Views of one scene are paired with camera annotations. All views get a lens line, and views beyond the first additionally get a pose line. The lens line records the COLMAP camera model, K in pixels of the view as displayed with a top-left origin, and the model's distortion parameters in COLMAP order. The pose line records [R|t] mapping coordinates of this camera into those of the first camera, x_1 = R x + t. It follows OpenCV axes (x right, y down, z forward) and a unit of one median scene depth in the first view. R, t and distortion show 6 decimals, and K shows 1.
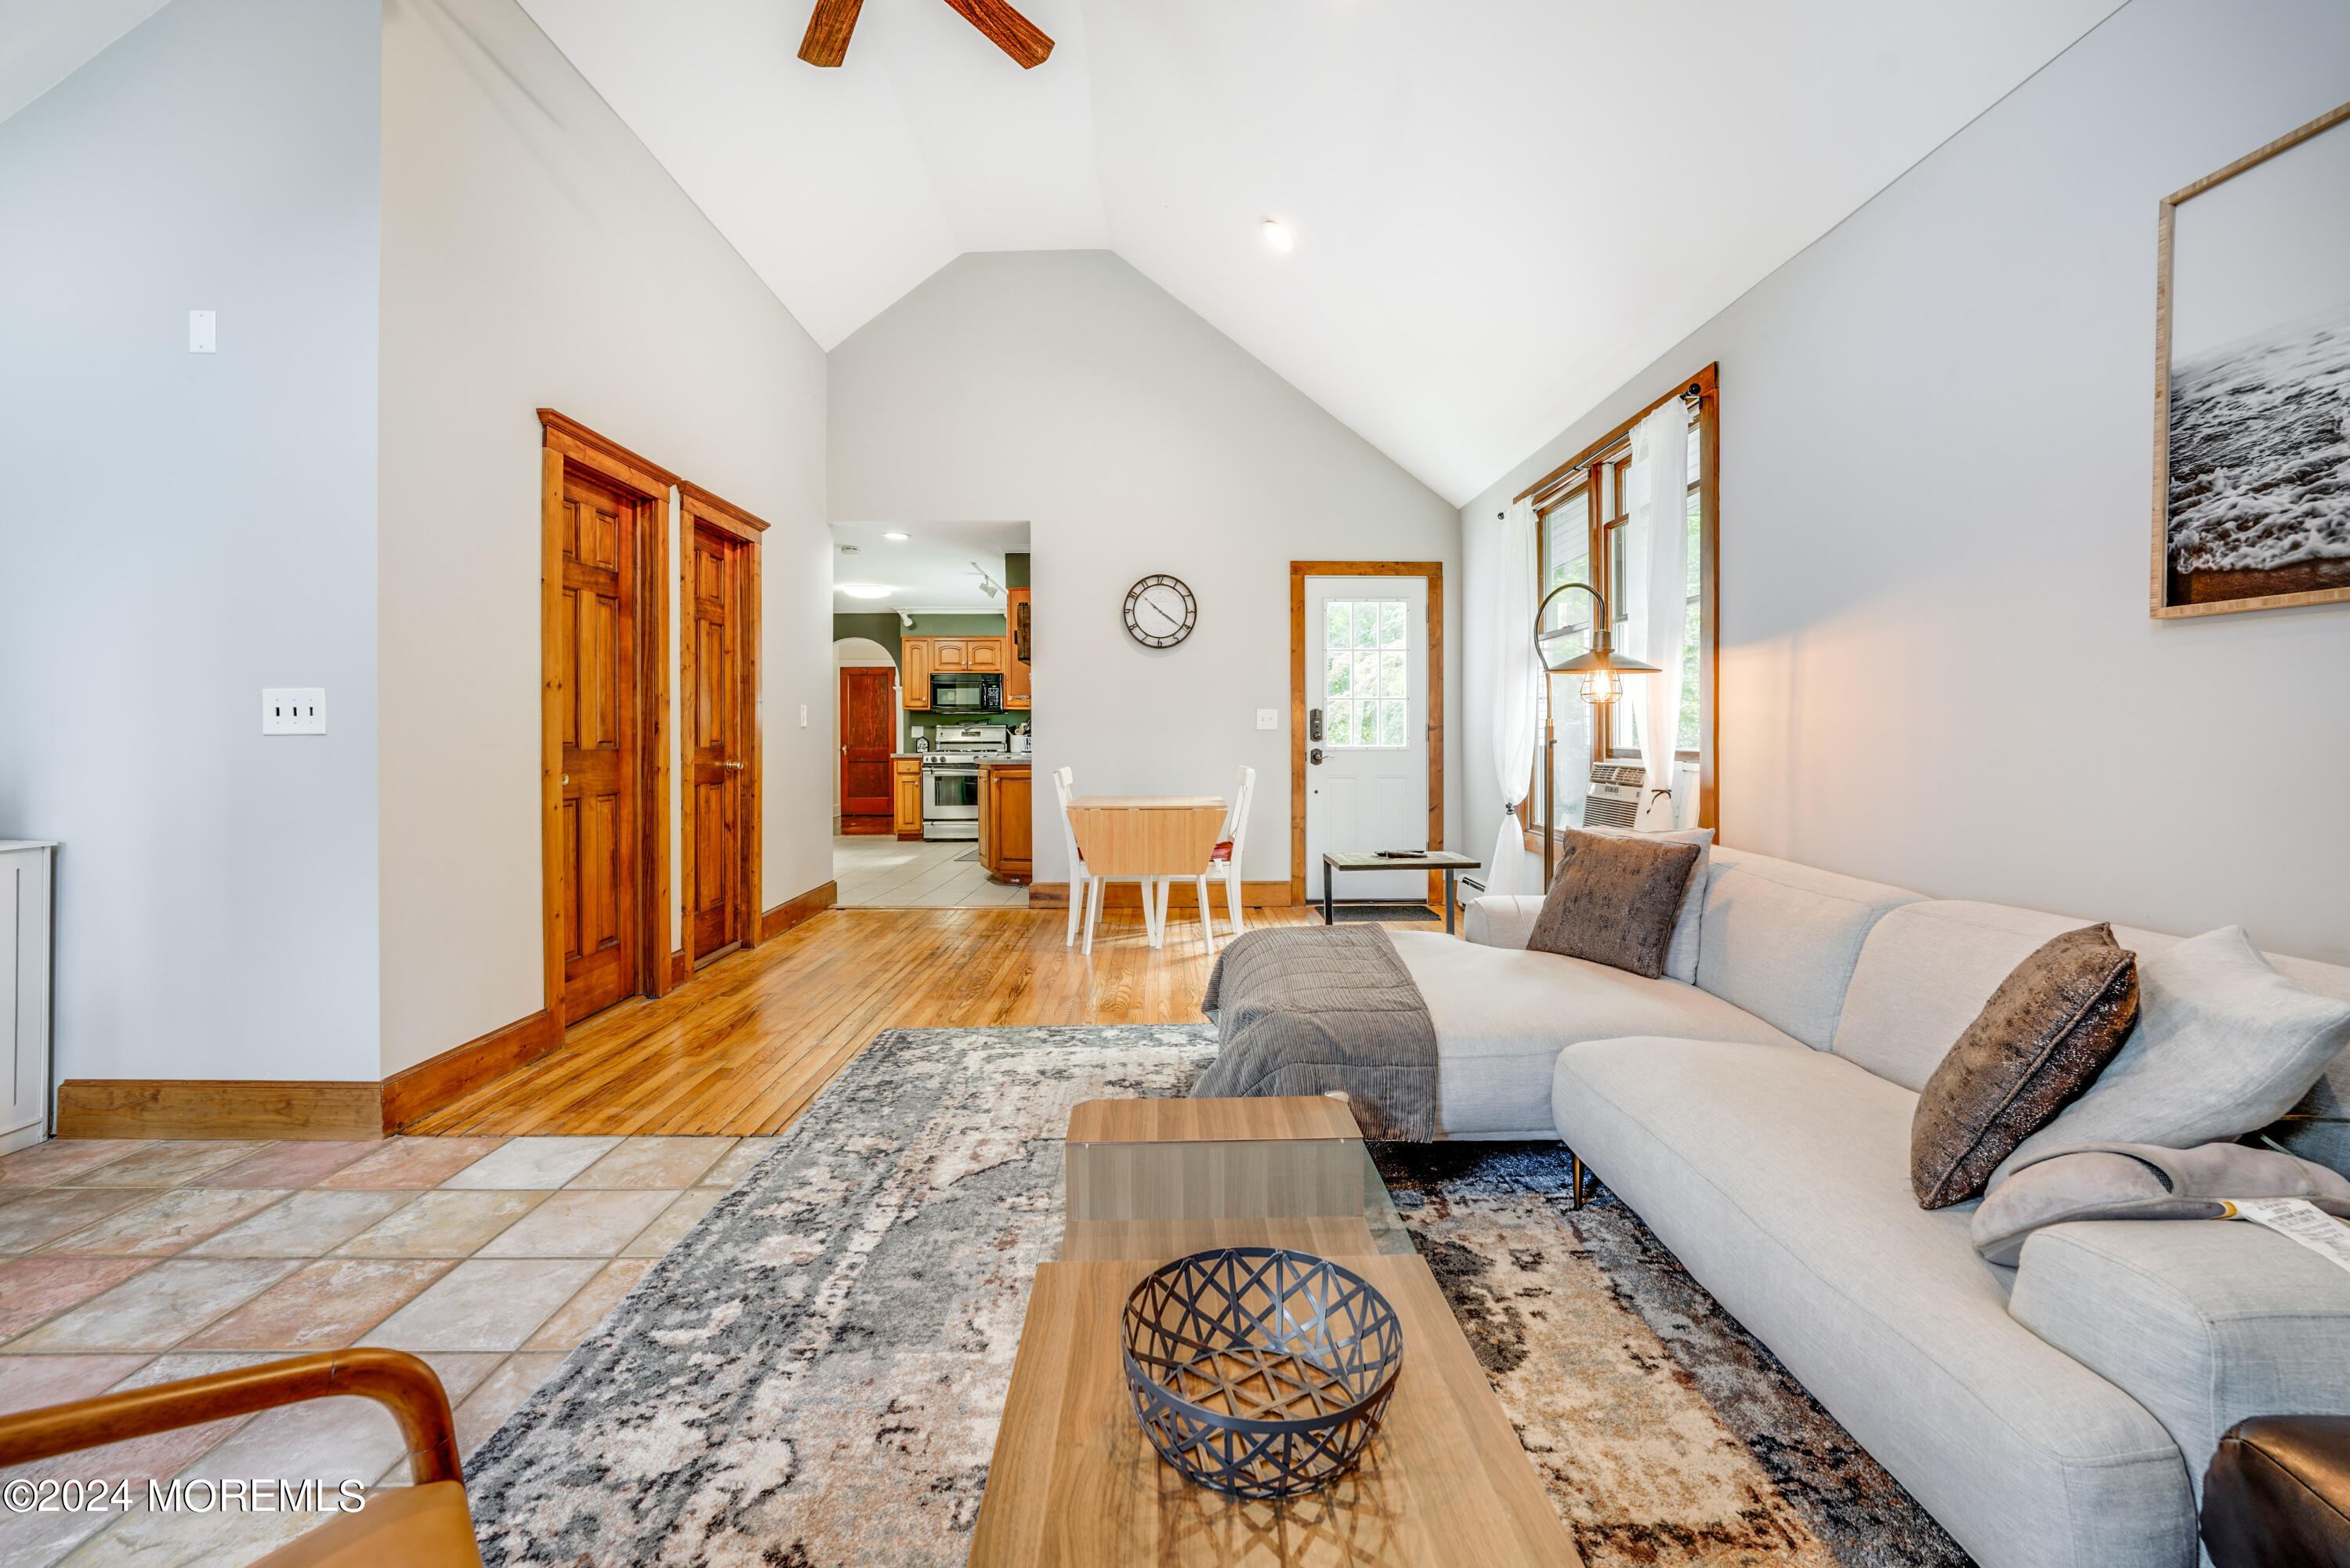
lens RADIAL K [[1016.1, 0, 1201.0], [0, 1016.1, 737.4], [0, 0, 1]] dist [0.000125, 0.000031]
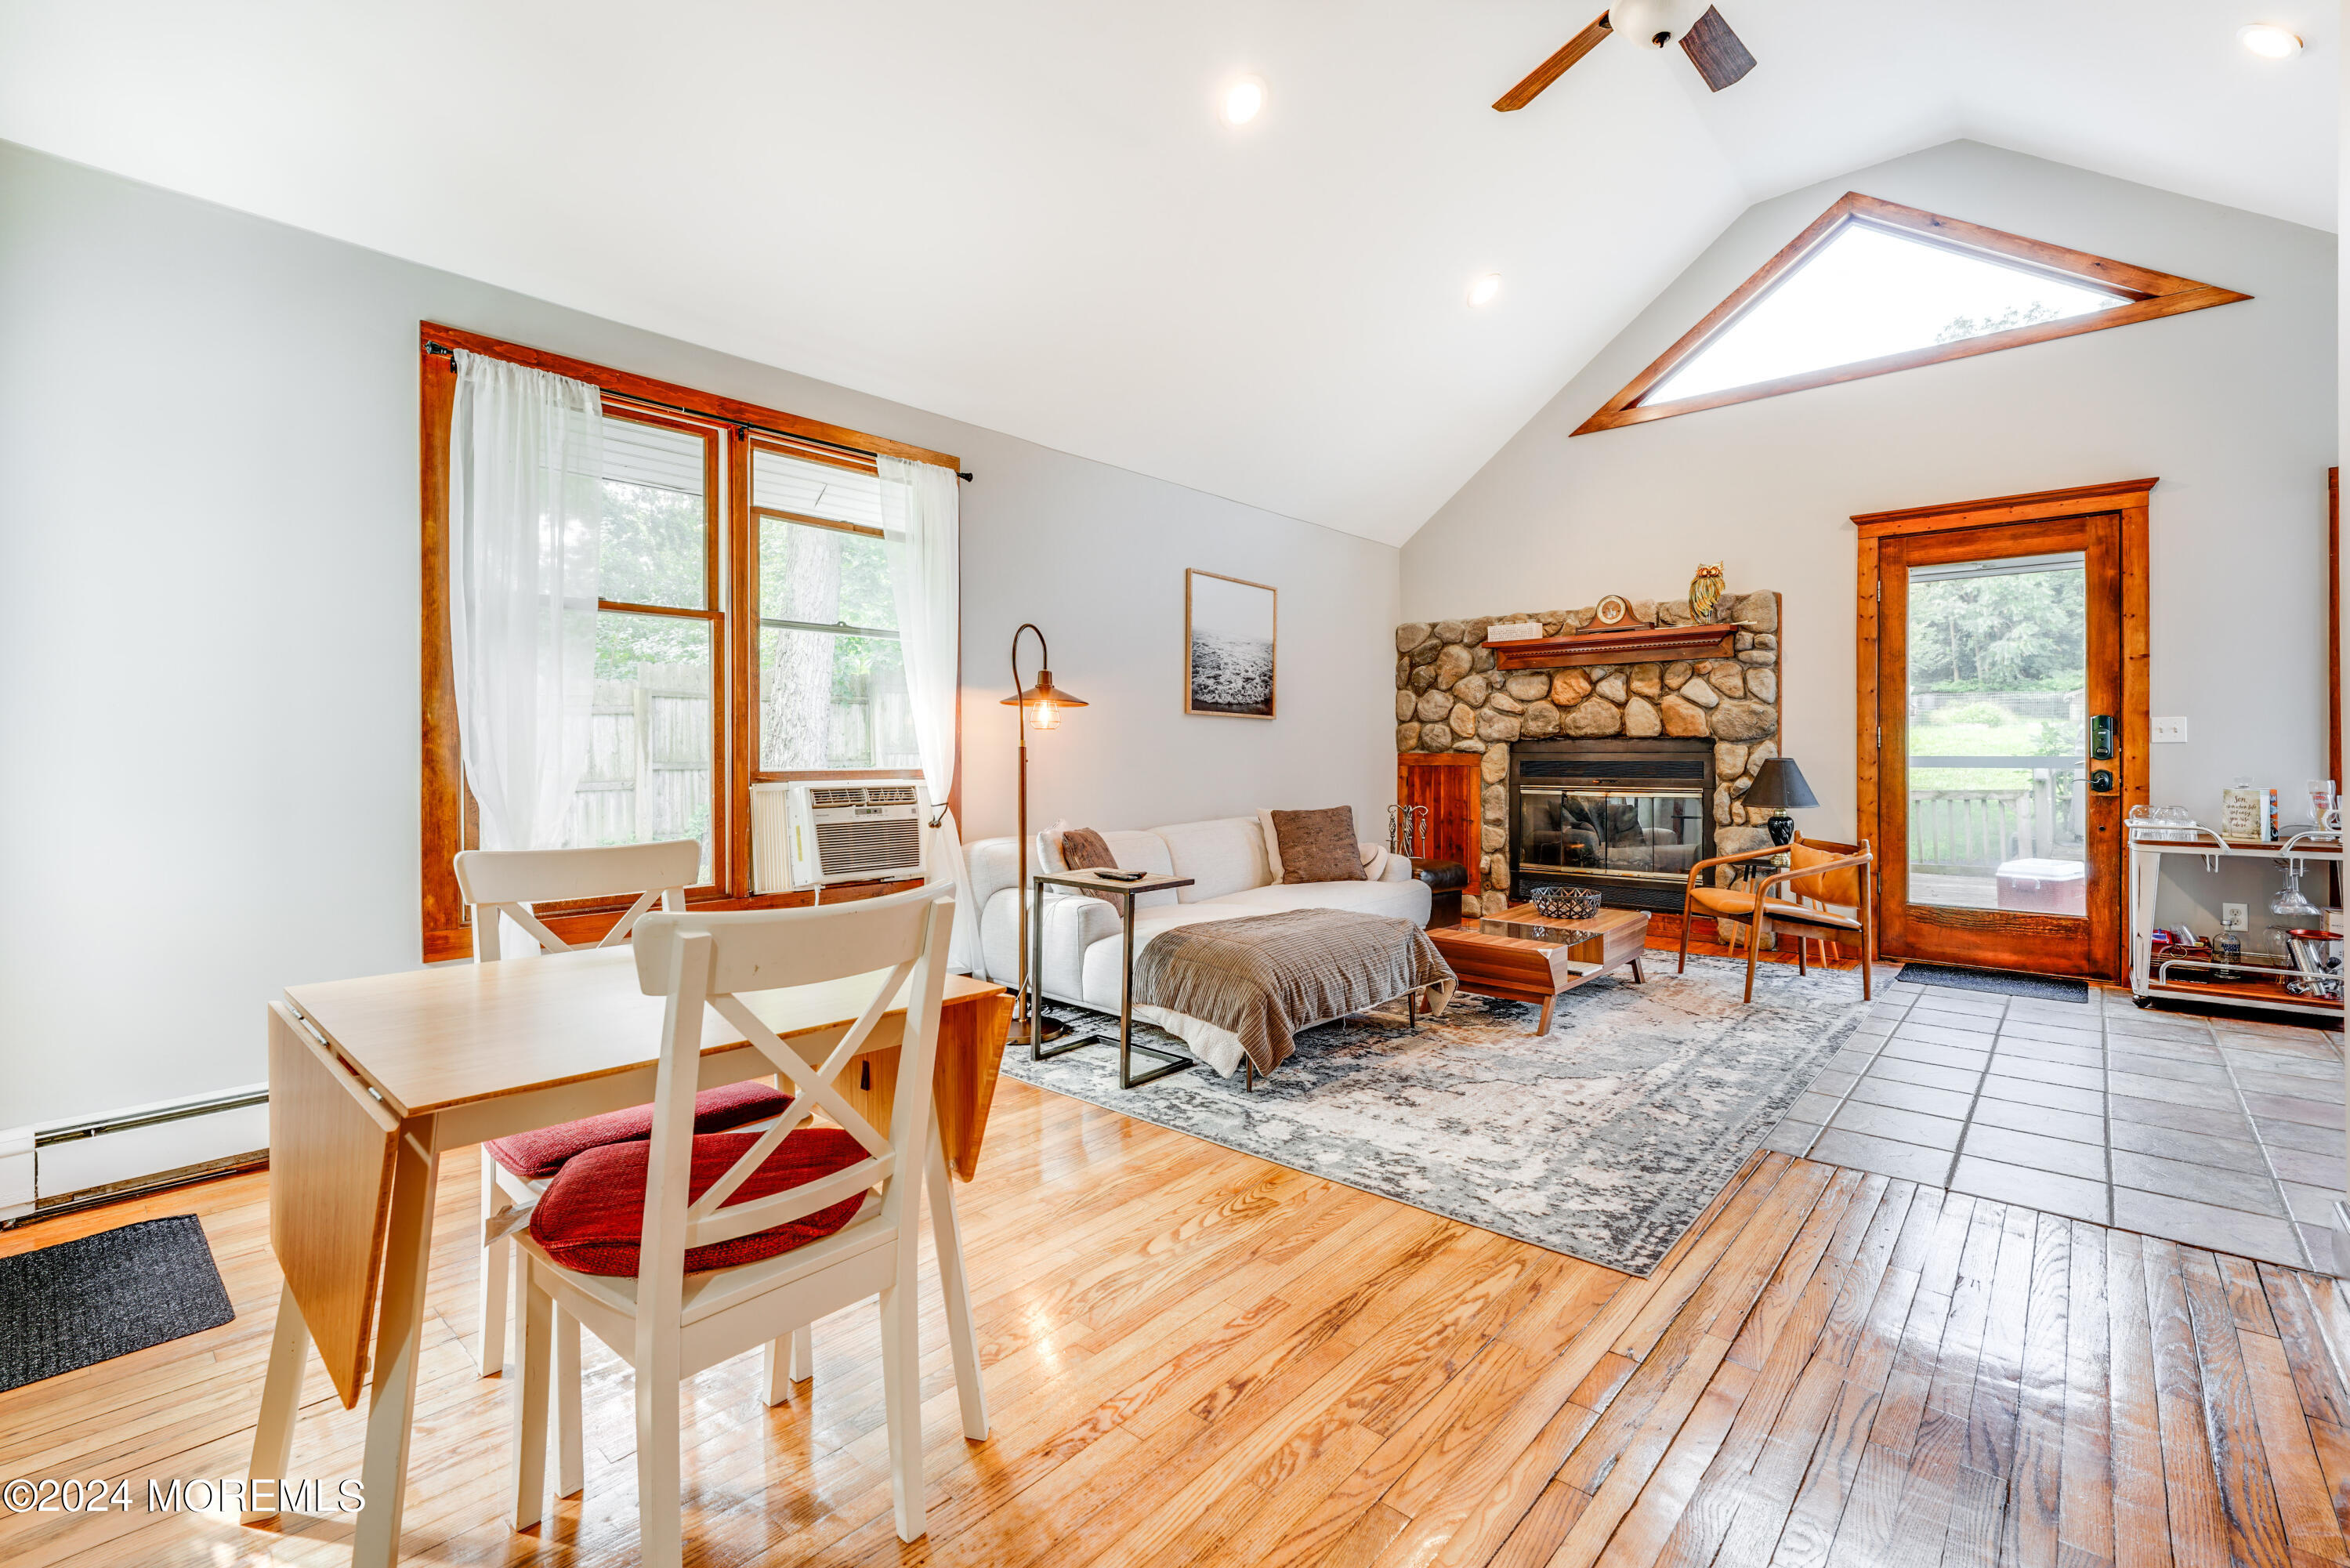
lens RADIAL K [[1016.1, 0, 1179.9], [0, 1016.1, 761.7], [0, 0, 1]] dist [0.000125, 0.000031]
pose [[-0.729866, -0.004375, 0.683576, -0.749495], [0.005371, 0.999912, 0.012134, -0.010834], [-0.683569, 0.012527, -0.729778, 2.344123]]
